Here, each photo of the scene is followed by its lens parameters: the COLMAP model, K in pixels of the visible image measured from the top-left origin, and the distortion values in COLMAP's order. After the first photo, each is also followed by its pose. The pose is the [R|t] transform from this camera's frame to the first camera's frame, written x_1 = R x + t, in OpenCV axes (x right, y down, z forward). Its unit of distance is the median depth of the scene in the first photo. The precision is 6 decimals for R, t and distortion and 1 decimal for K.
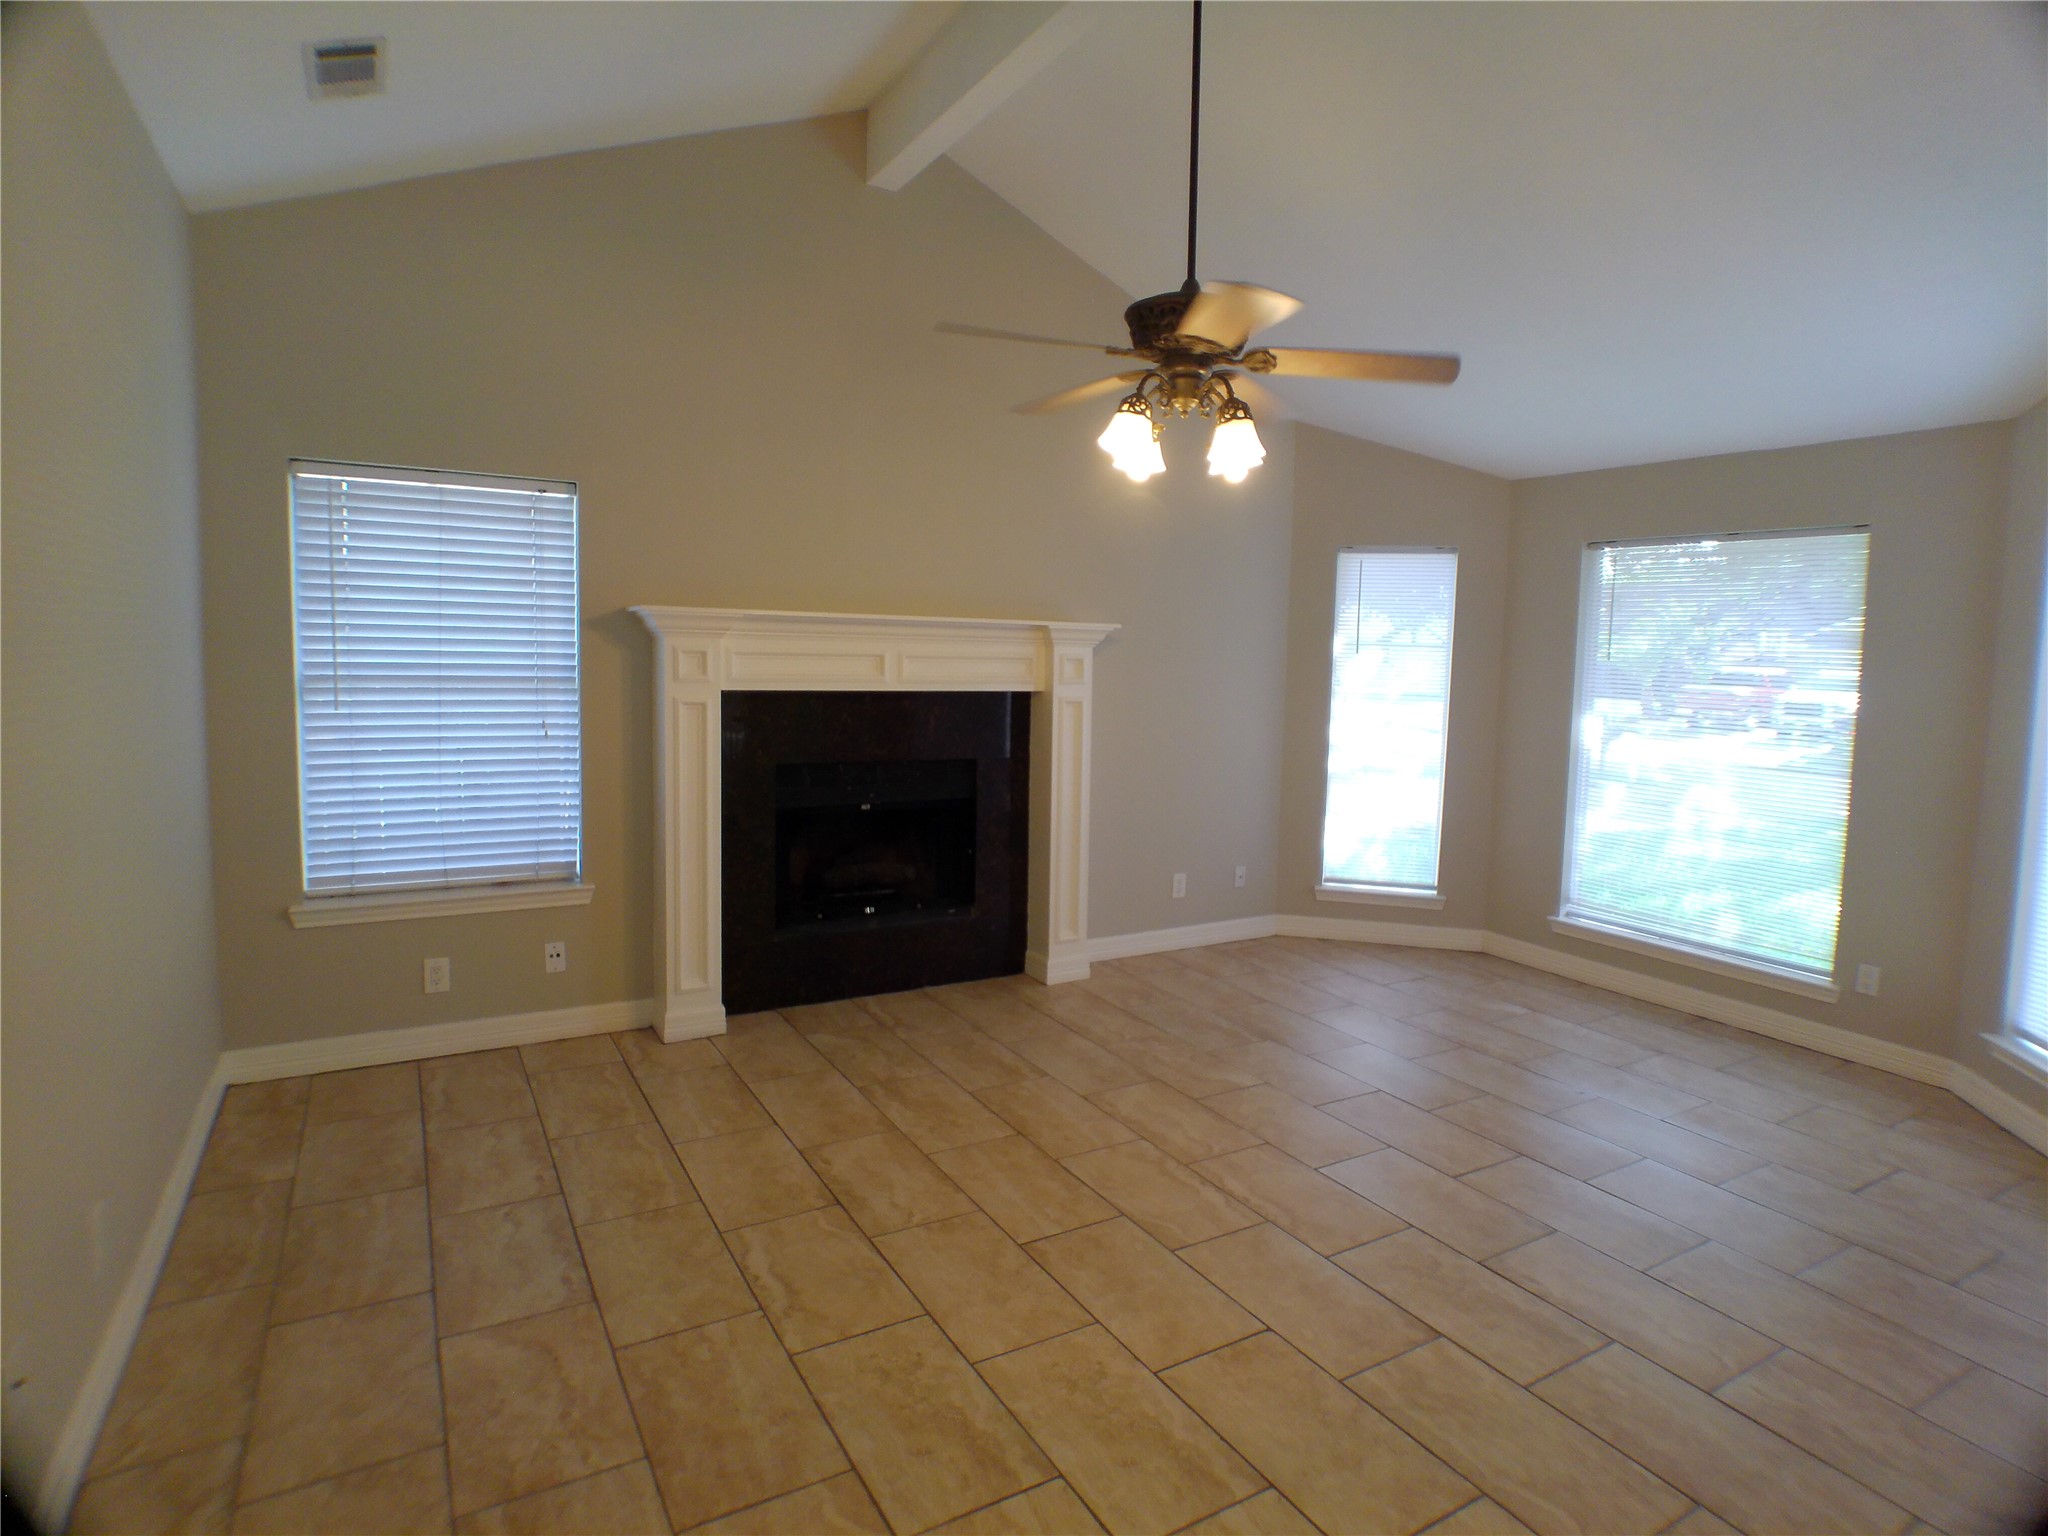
lens RADIAL K [[1120.4, 0, 1048.6], [0, 1120.4, 736.9], [0, 0, 1]] dist [-0.022401, -0.001001]
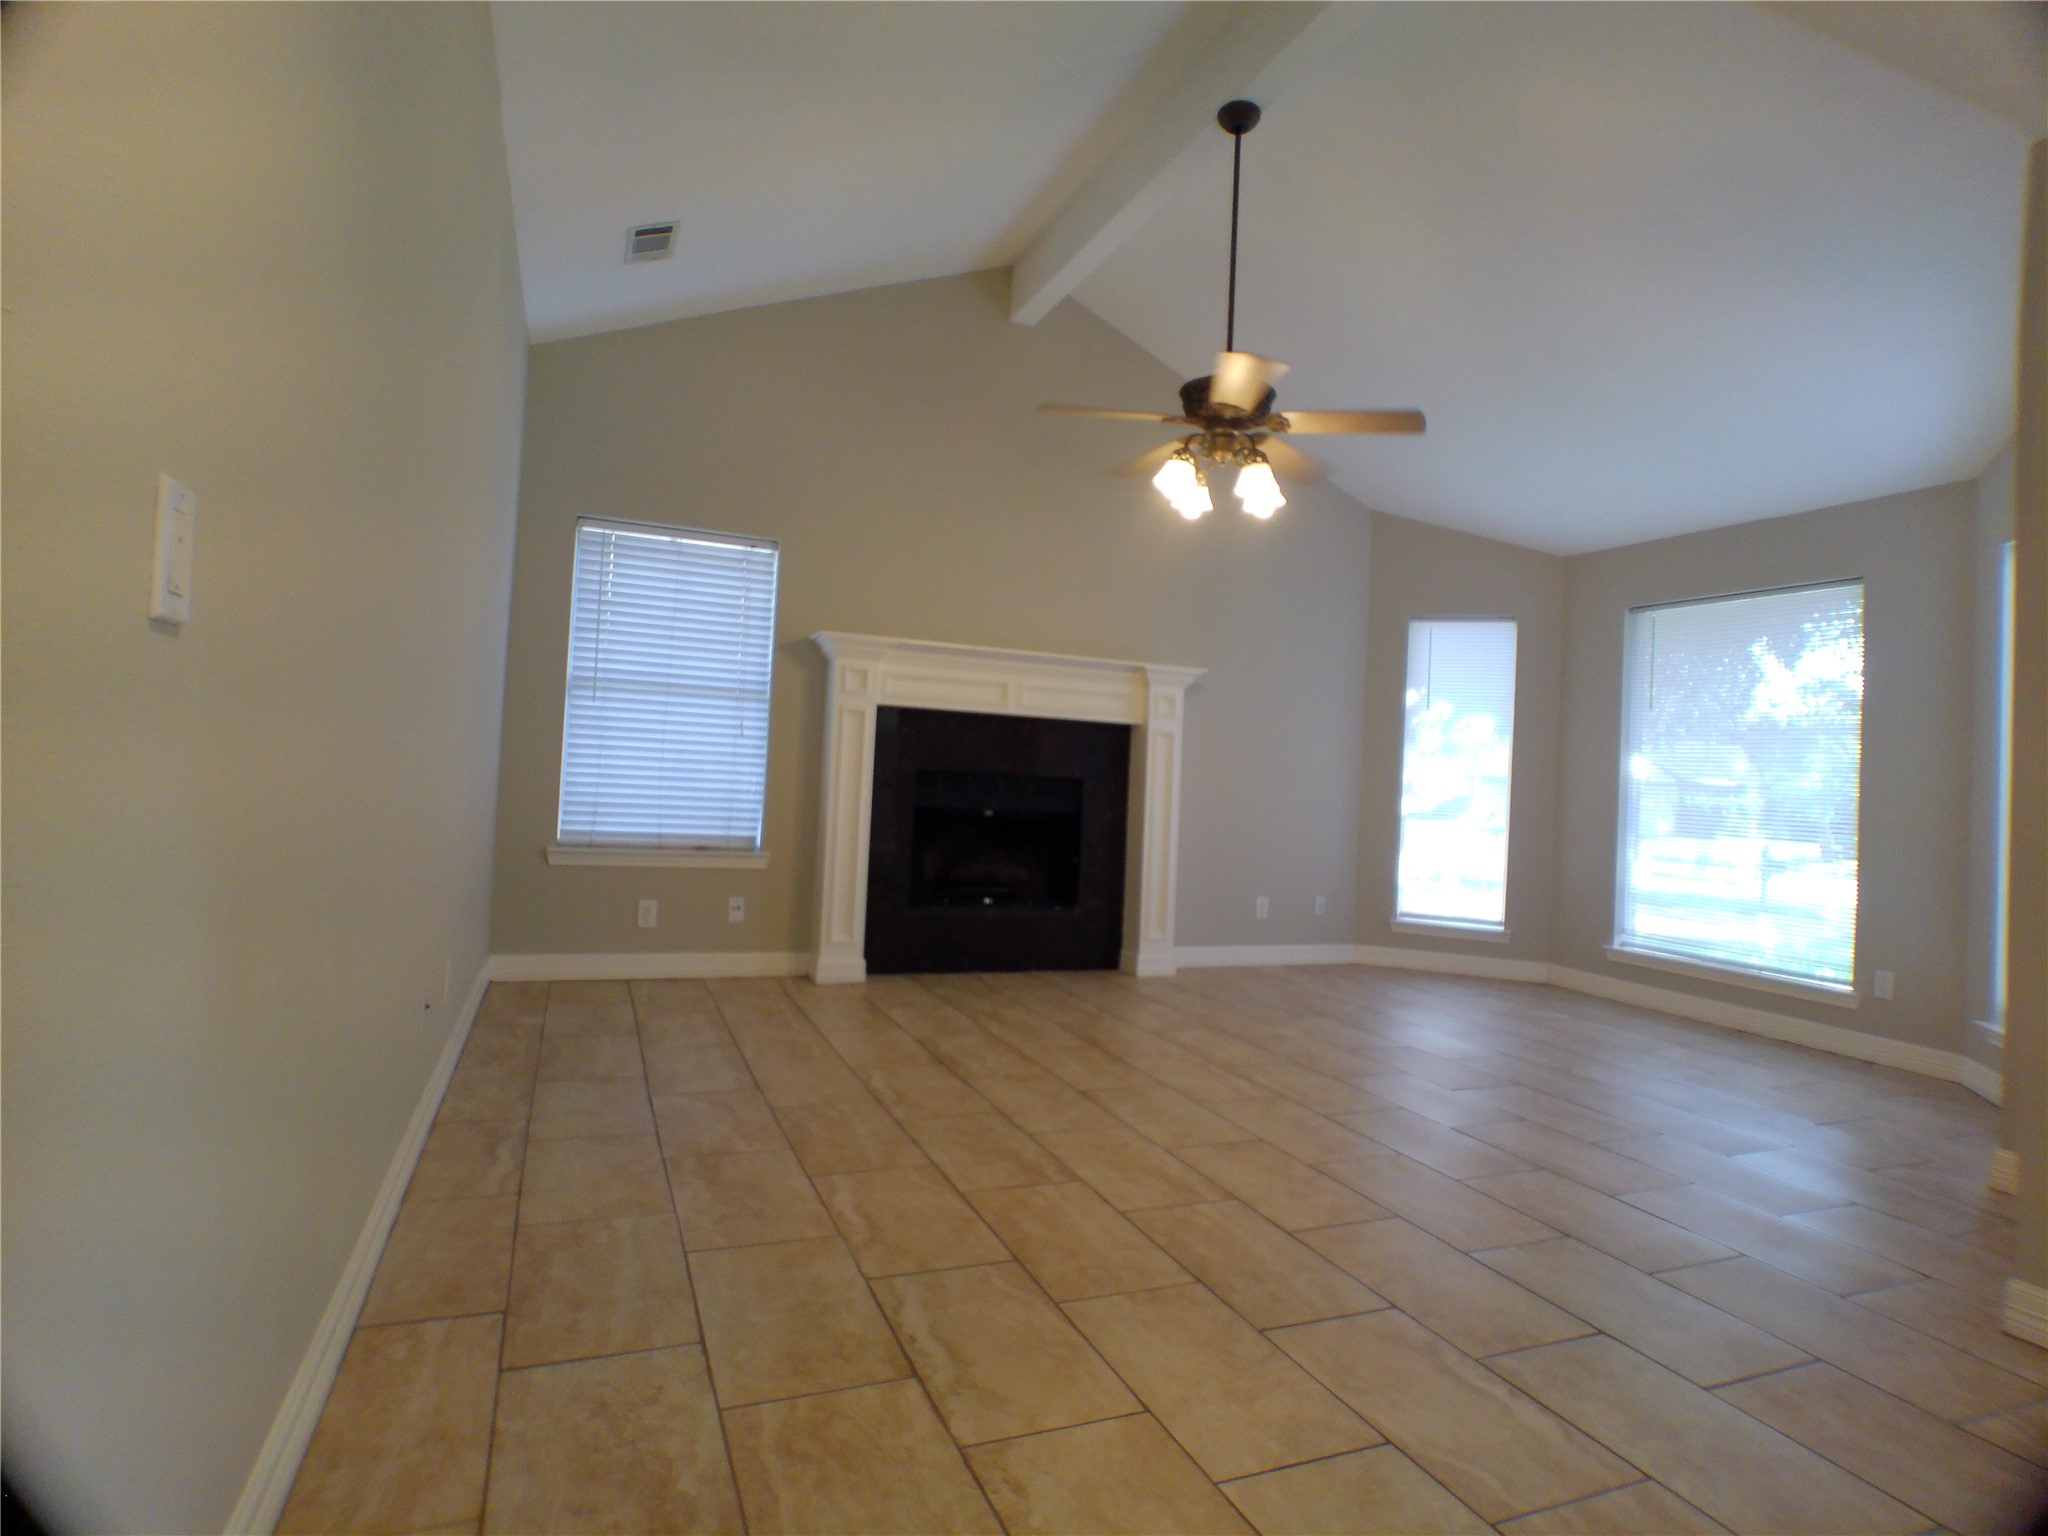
lens RADIAL K [[1112.8, 0, 1048.3], [0, 1112.8, 733.1], [0, 0, 1]] dist [-0.021777, 0.001455]
pose [[0.990403, 0.021255, -0.136564, 0.071954], [-0.038125, 0.991781, -0.122132, 0.141431], [0.132845, 0.126166, 0.983074, -0.207941]]
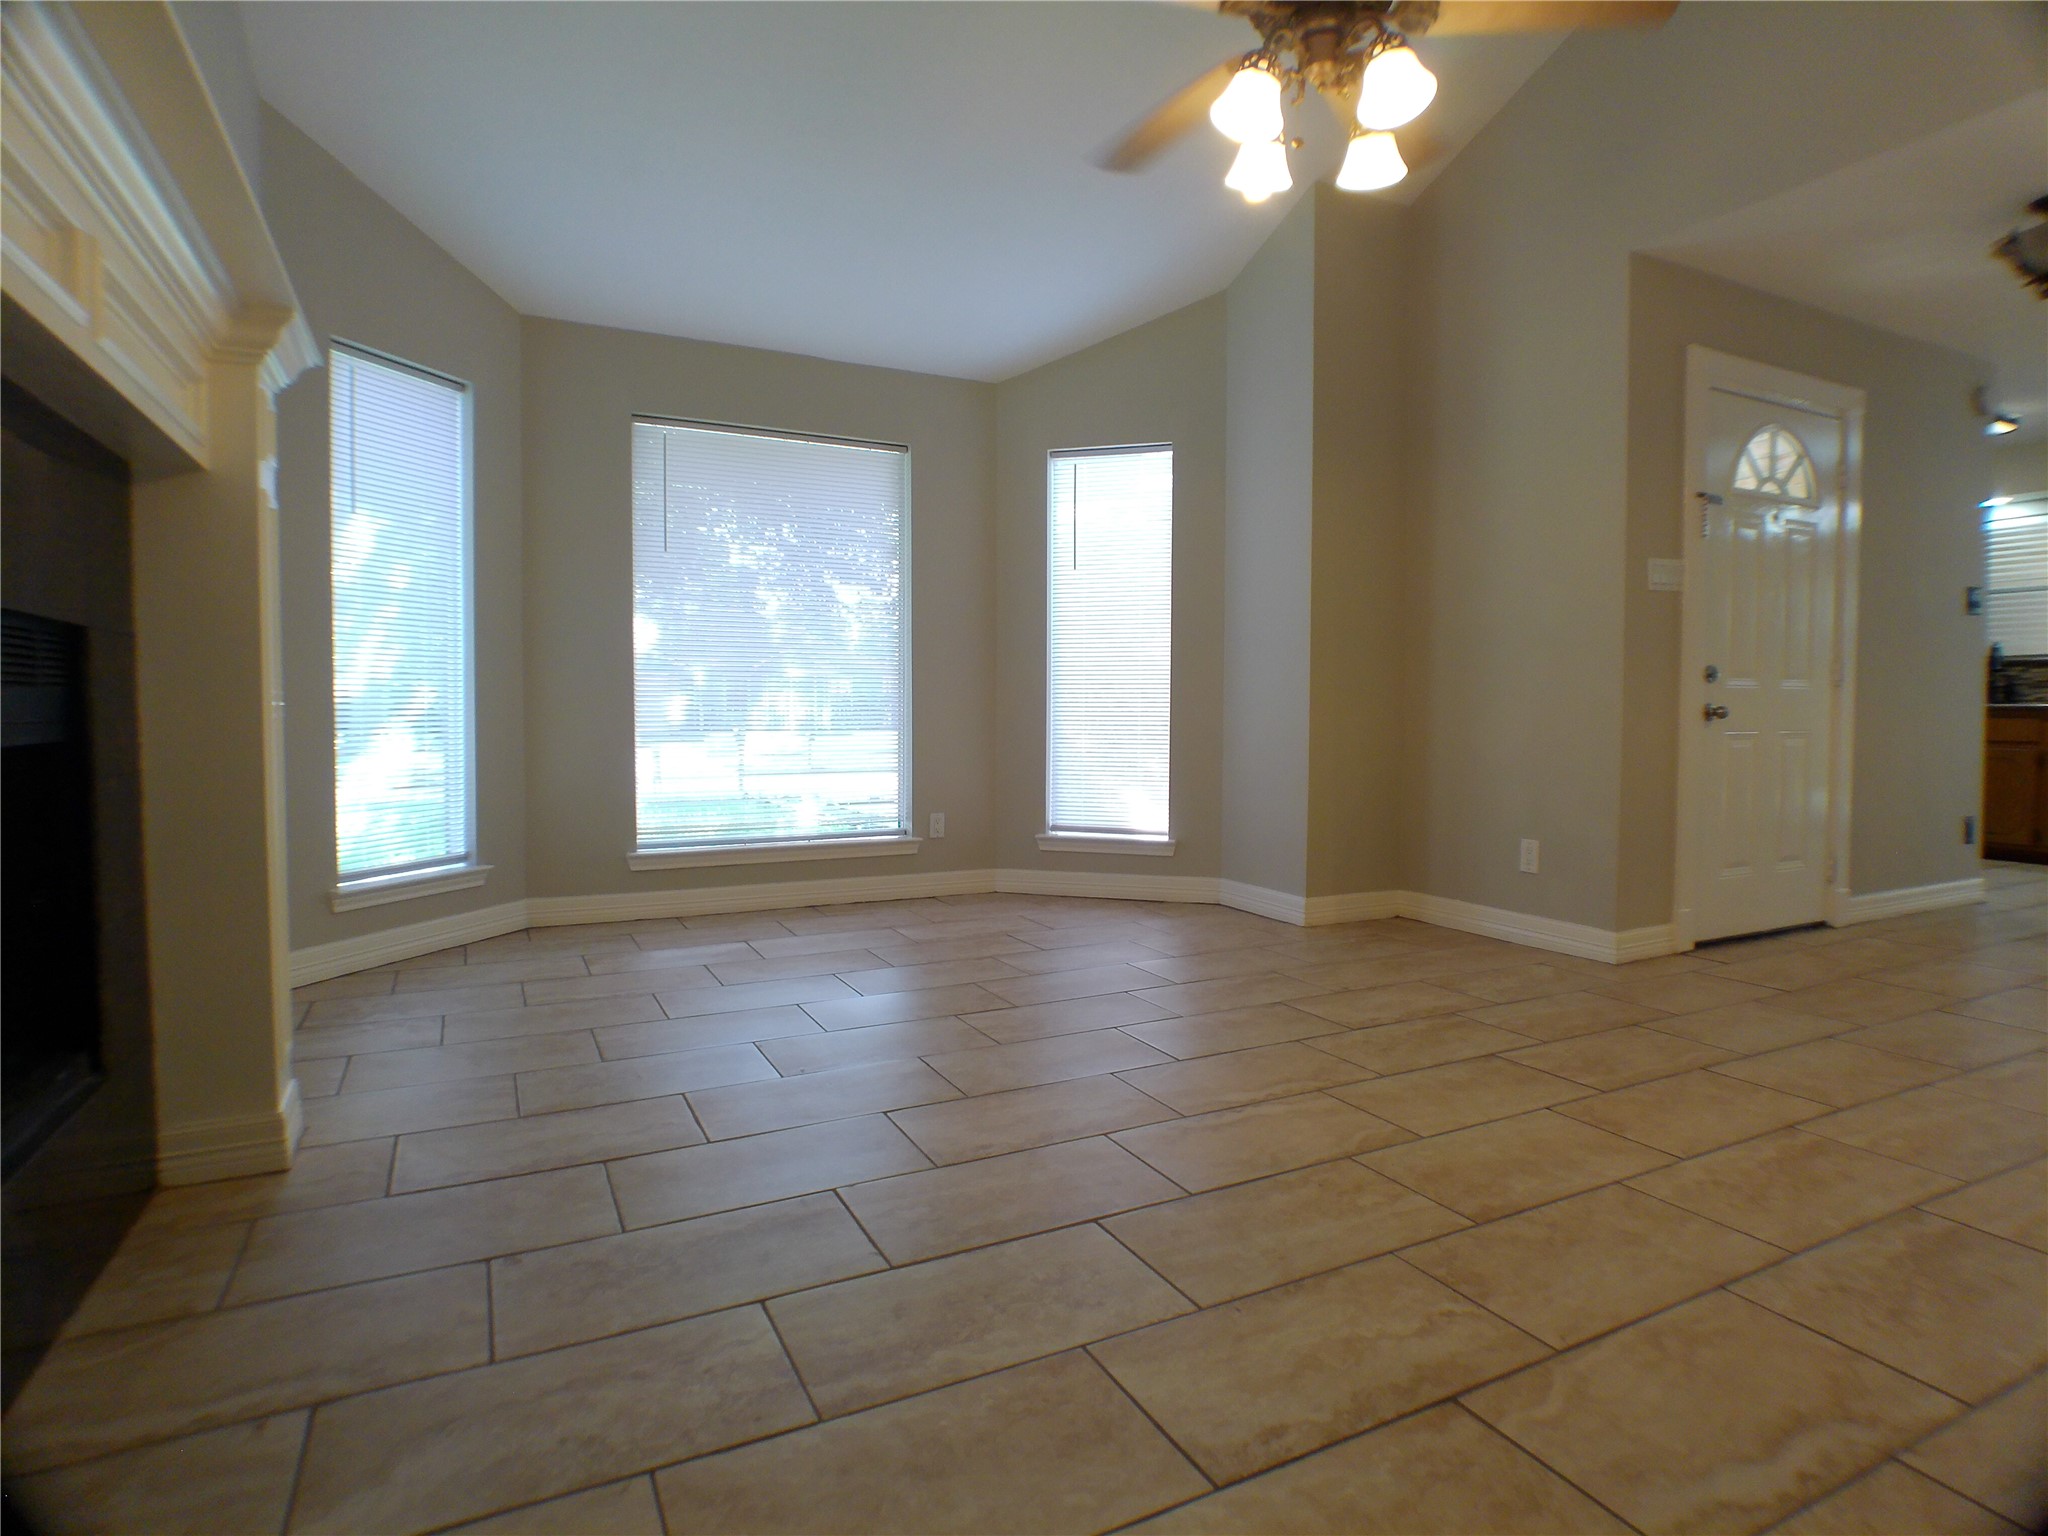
lens RADIAL K [[1112.8, 0, 1048.3], [0, 1112.8, 733.1], [0, 0, 1]] dist [-0.021777, 0.001455]
pose [[0.057609, -0.051413, 0.997014, -0.475193], [0.078851, 0.995788, 0.046793, 0.073739], [-0.995220, 0.075920, 0.061421, 0.819011]]
